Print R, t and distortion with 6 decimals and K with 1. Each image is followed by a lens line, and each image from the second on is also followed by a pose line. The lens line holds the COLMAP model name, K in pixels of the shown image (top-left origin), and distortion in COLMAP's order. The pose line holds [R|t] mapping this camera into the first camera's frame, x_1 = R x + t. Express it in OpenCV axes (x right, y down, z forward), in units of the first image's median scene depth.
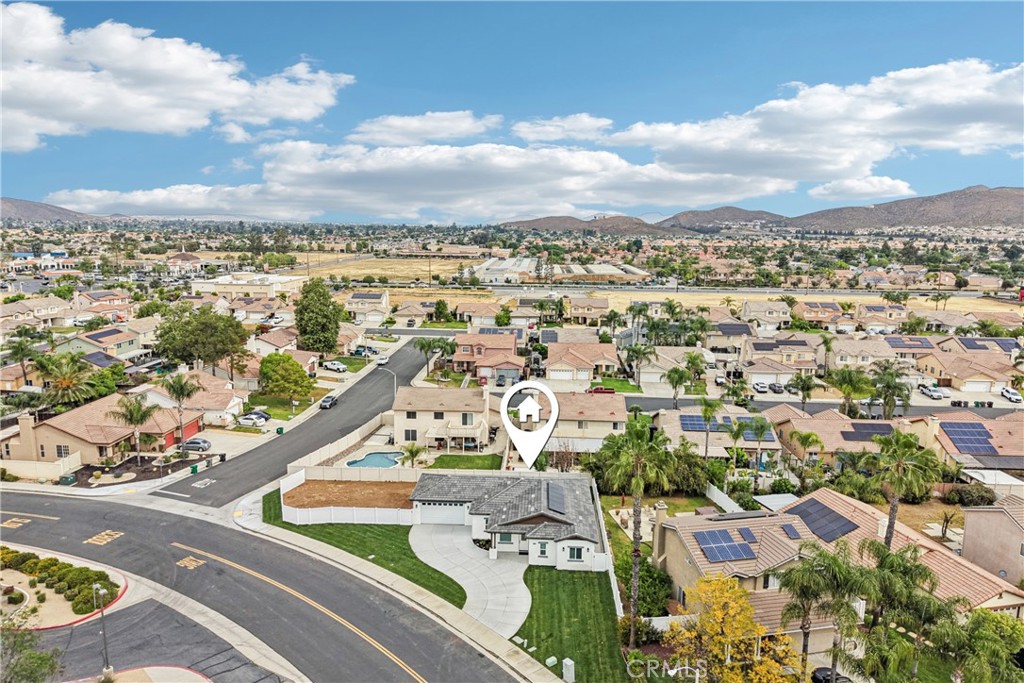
lens RADIAL K [[685.6, 0, 509.9], [0, 685.6, 337.4], [0, 0, 1]] dist [0.043556, -0.038604]
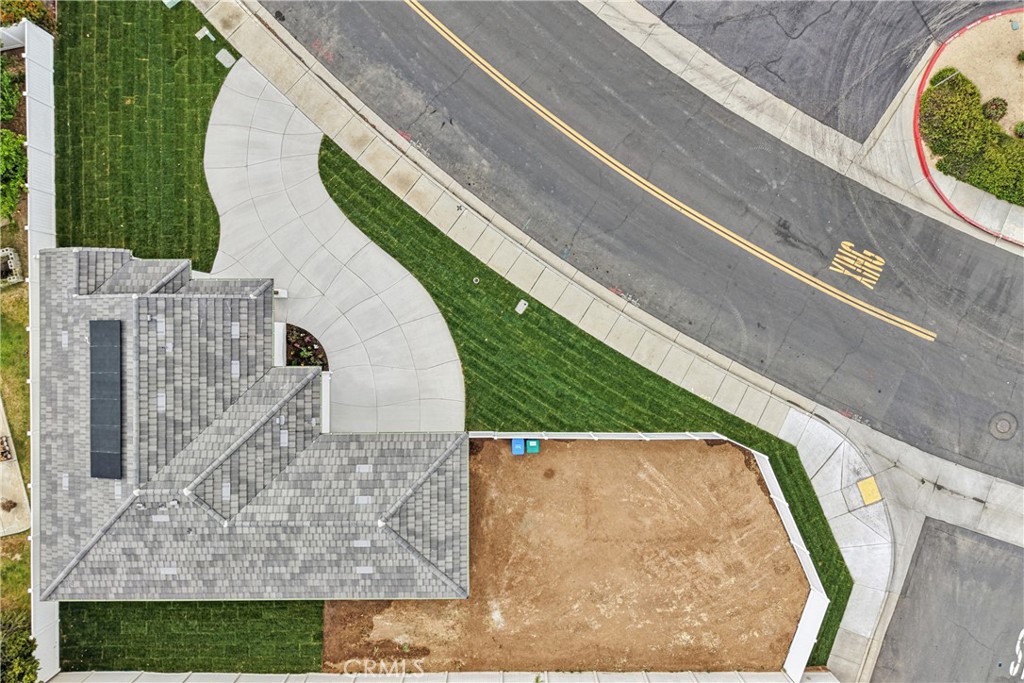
lens RADIAL K [[685.6, 0, 509.9], [0, 685.6, 337.4], [0, 0, 1]] dist [0.043556, -0.038604]
pose [[-0.998288, 0.057220, -0.012162, -0.128247], [-0.021629, -0.167876, 0.985571, -0.135203], [0.054353, 0.984146, 0.168826, 0.651871]]
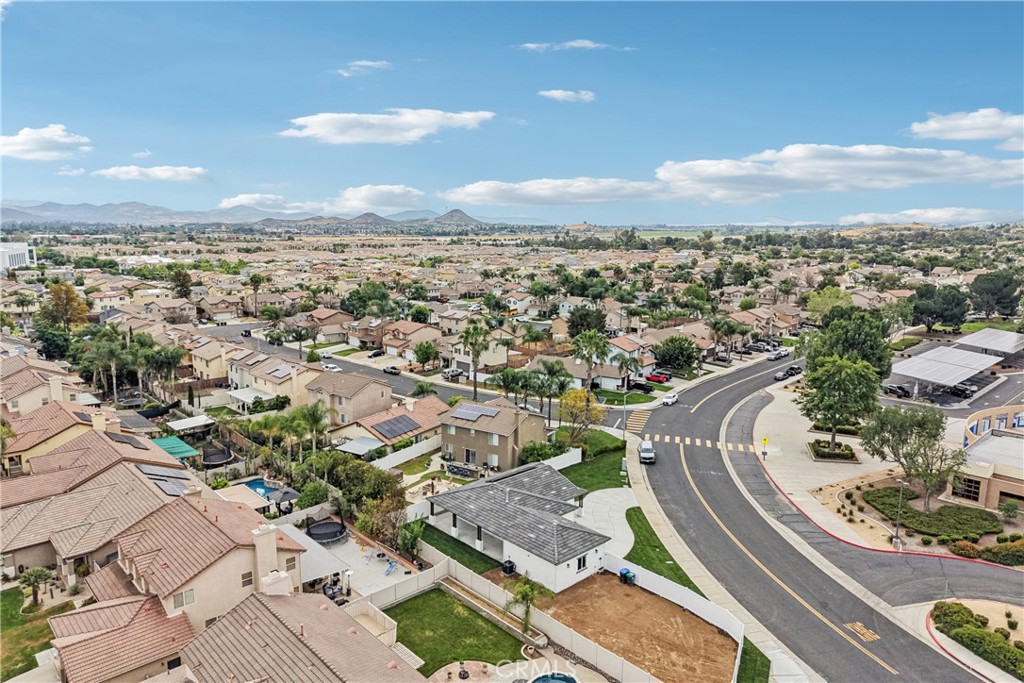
lens RADIAL K [[685.6, 0, 509.9], [0, 685.6, 337.4], [0, 0, 1]] dist [0.043556, -0.038604]
pose [[-0.720777, -0.127662, 0.681310, -0.468385], [0.101661, 0.952797, 0.286082, -0.209724], [-0.685672, 0.275464, -0.673776, 1.213257]]
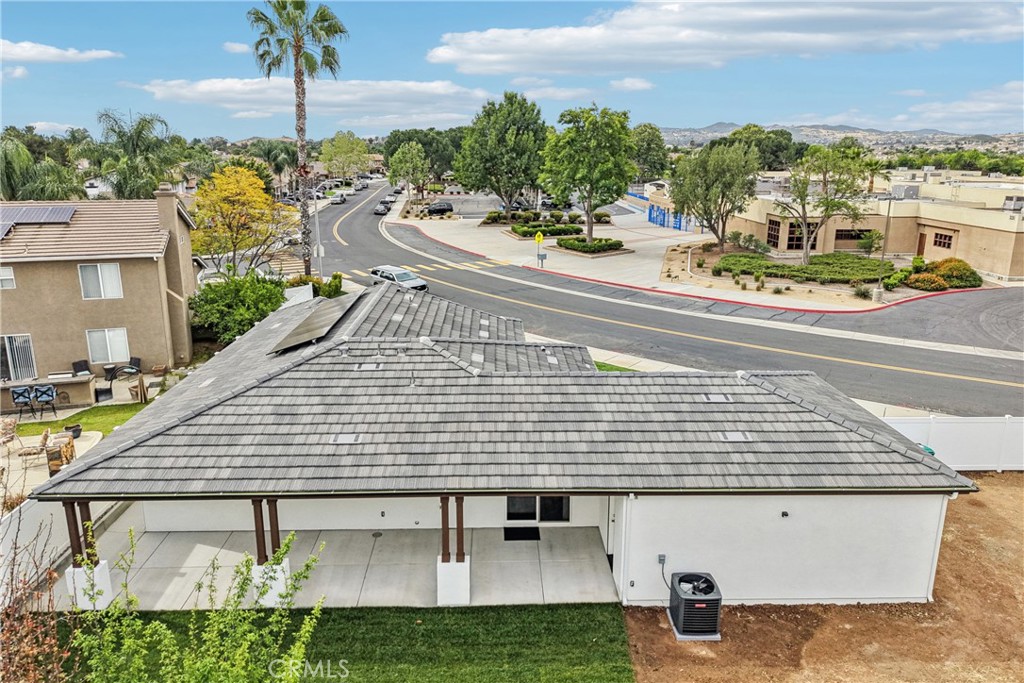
lens RADIAL K [[681.6, 0, 511.4], [0, 681.6, 332.4], [0, 0, 1]] dist [0.077759, -0.101691]
pose [[-0.996519, 0.010480, -0.082702, 0.005103], [-0.024529, 0.911286, 0.411044, 0.075004], [0.079673, 0.411641, -0.907857, 0.937526]]
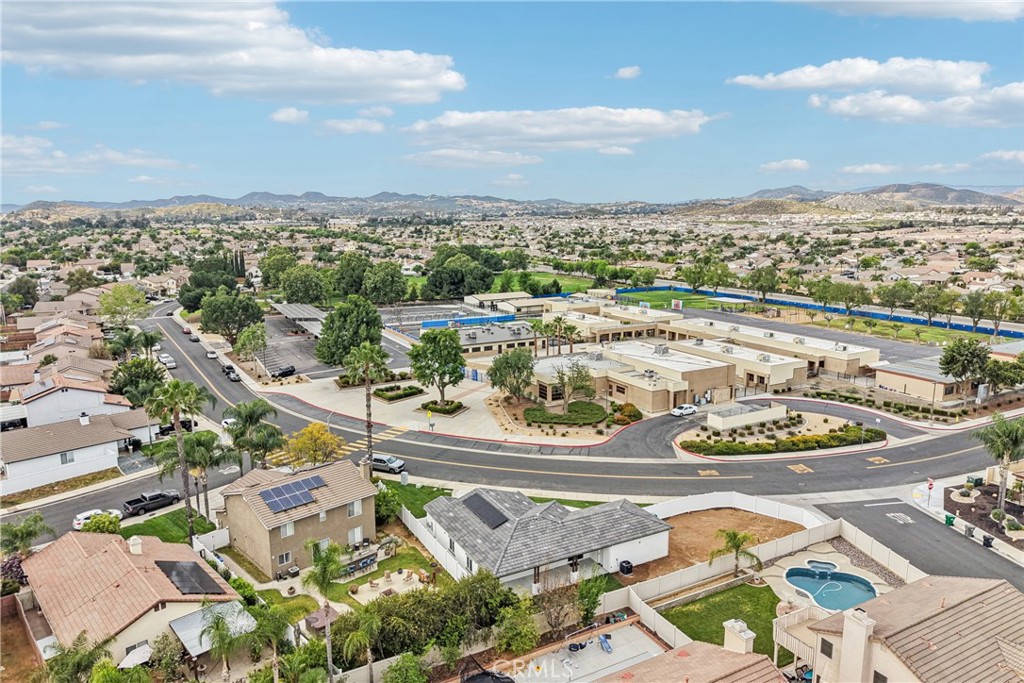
lens RADIAL K [[681.6, 0, 511.4], [0, 681.6, 332.4], [0, 0, 1]] dist [0.077759, -0.101691]
pose [[-0.852538, 0.087930, -0.515215, 0.359727], [-0.086572, 0.948374, 0.305109, -0.209636], [0.515445, 0.304720, -0.800913, 1.224874]]
